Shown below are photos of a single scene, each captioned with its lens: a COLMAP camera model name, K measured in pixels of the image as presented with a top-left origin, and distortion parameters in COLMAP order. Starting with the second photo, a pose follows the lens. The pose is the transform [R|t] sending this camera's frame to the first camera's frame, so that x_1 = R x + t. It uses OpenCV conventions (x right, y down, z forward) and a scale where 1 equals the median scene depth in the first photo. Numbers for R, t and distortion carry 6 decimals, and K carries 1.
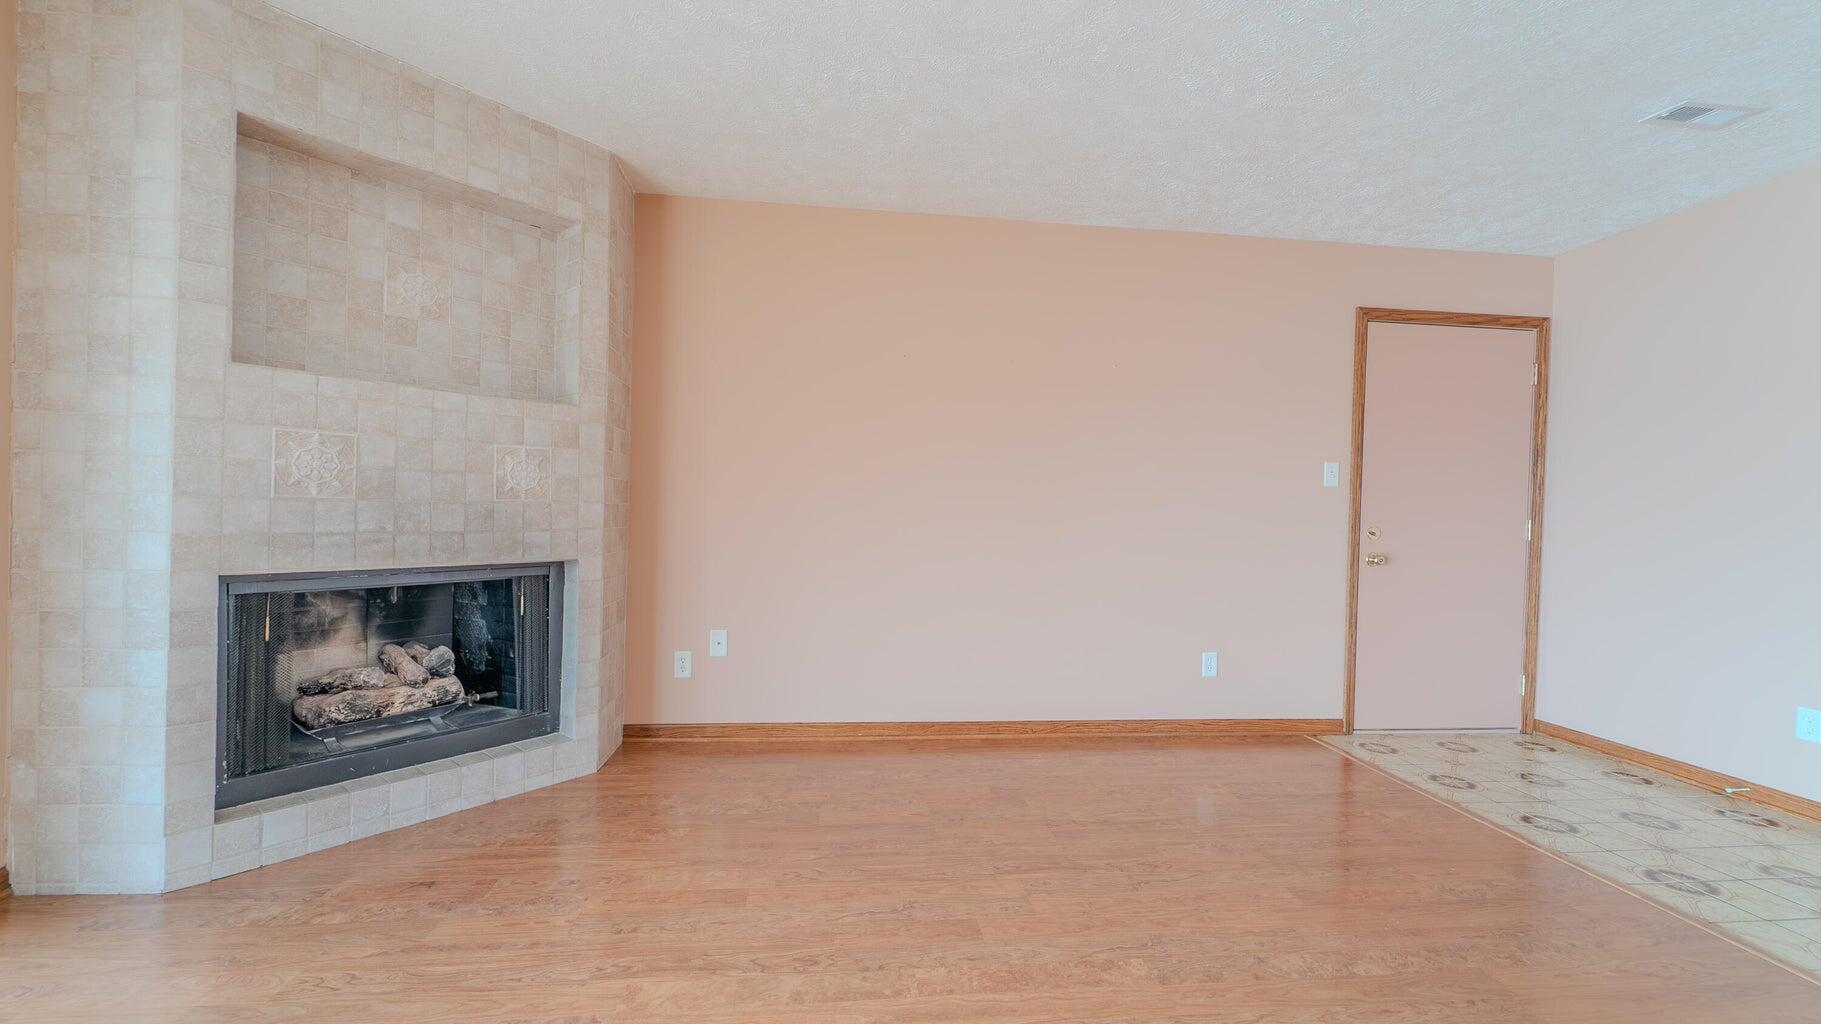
lens RADIAL K [[730.6, 0, 915.9], [0, 730.6, 516.1], [0, 0, 1]] dist [0.001750, -0.000356]
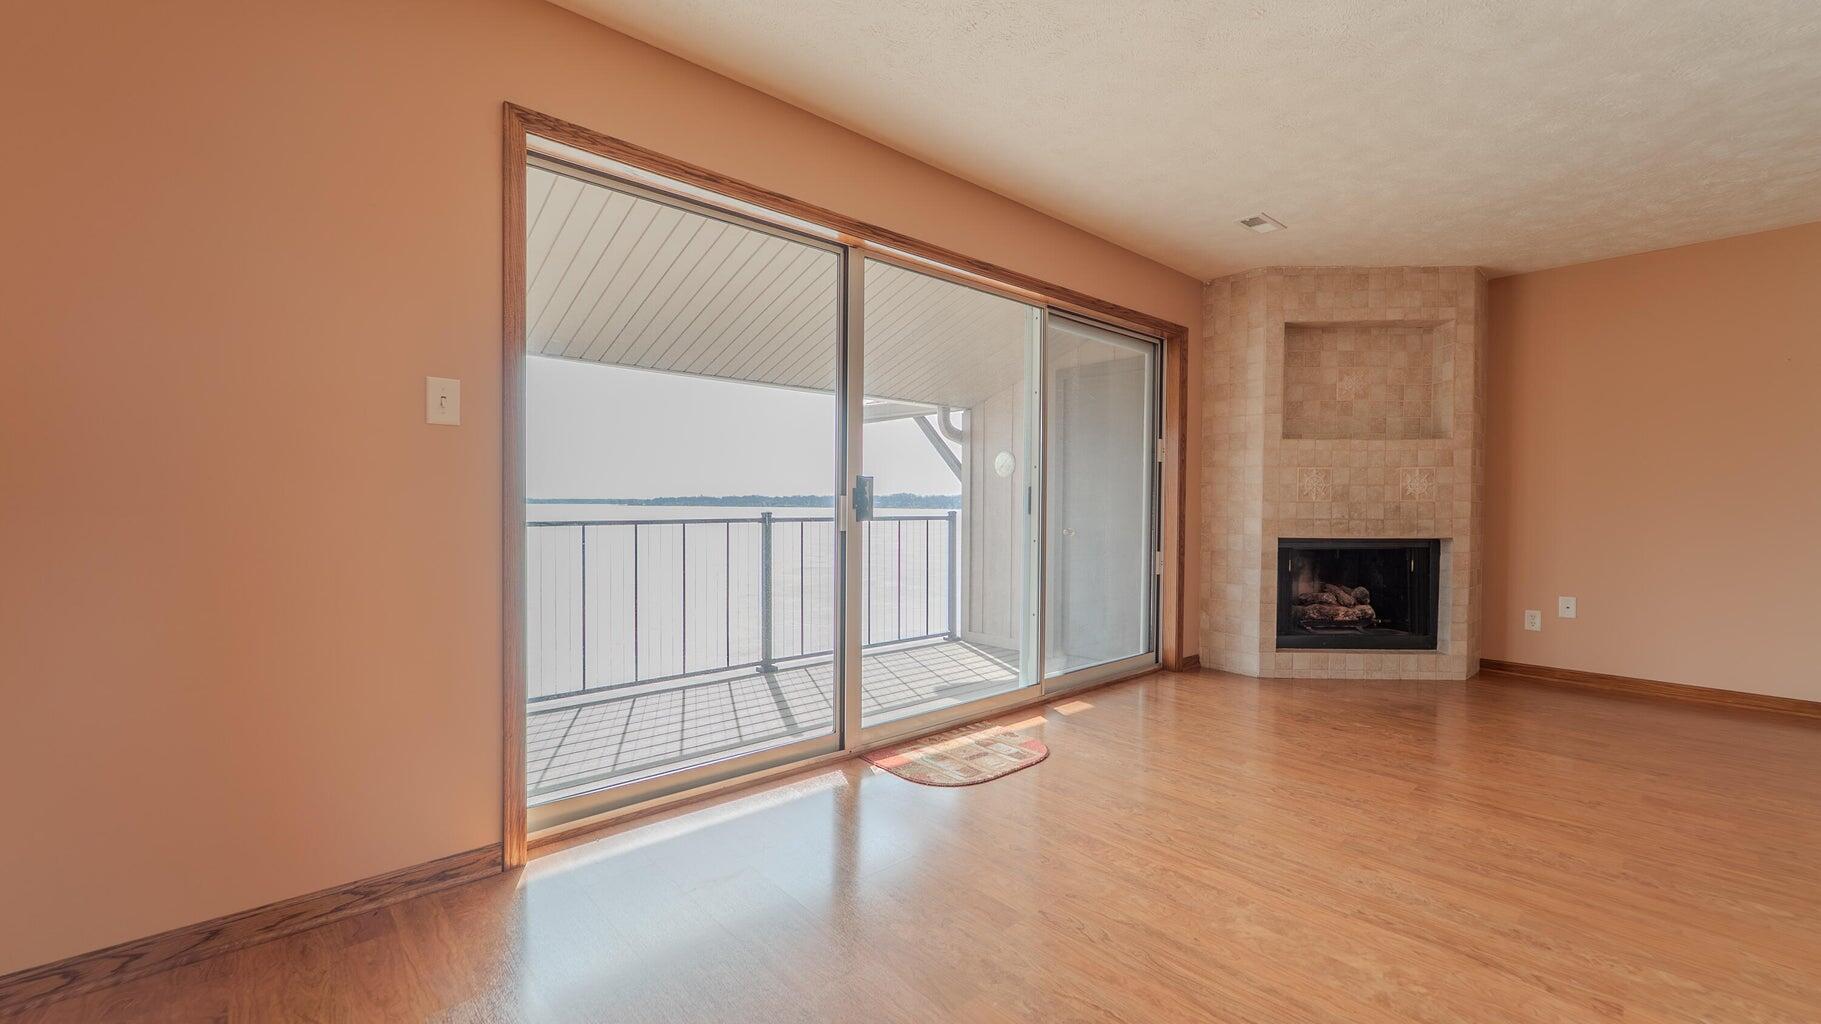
lens RADIAL K [[732.7, 0, 909.7], [0, 732.7, 518.3], [0, 0, 1]] dist [0.000135, -0.000483]
pose [[0.578248, -0.004090, -0.815851, 0.142784], [0.001824, 0.999991, -0.003720, 0.022162], [0.815859, 0.000663, 0.578250, -0.865127]]
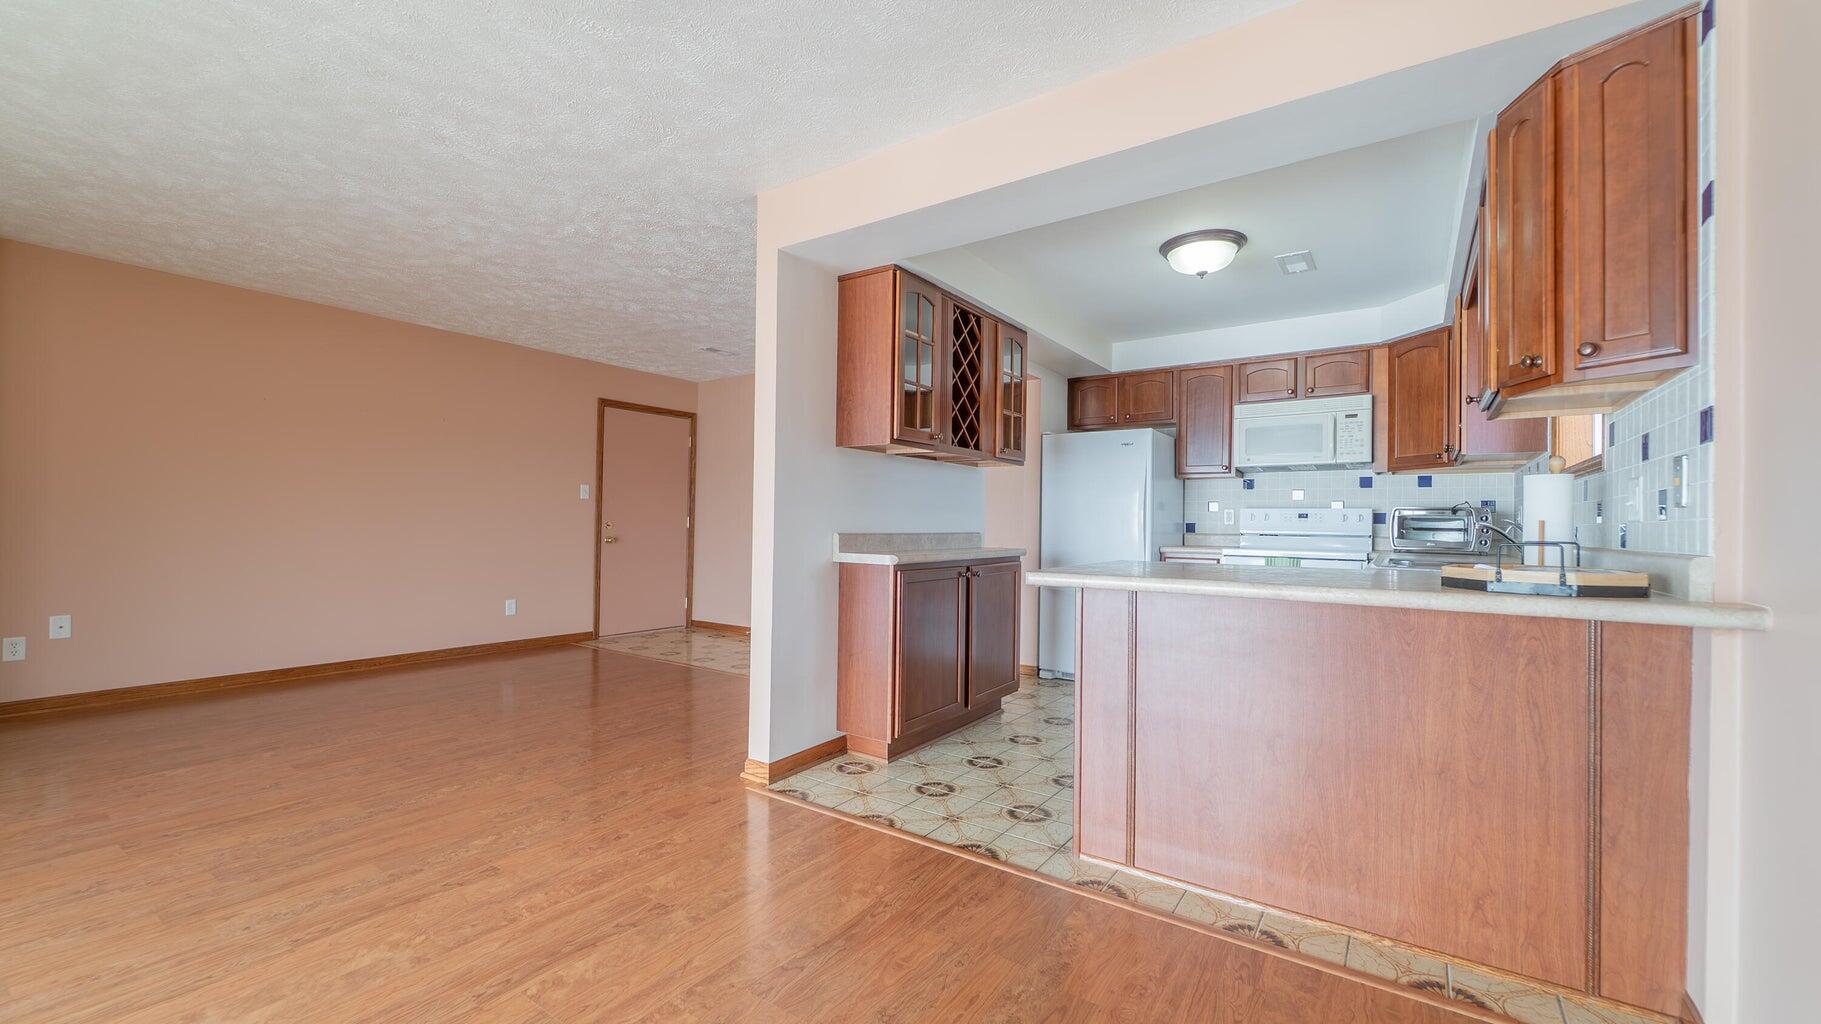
lens RADIAL K [[730.6, 0, 915.9], [0, 730.6, 516.1], [0, 0, 1]] dist [0.001750, -0.000356]
pose [[0.654696, -0.007089, 0.755859, -0.315859], [0.006738, 0.999971, 0.003543, -0.000124], [-0.755862, 0.002774, 0.654725, -0.999572]]
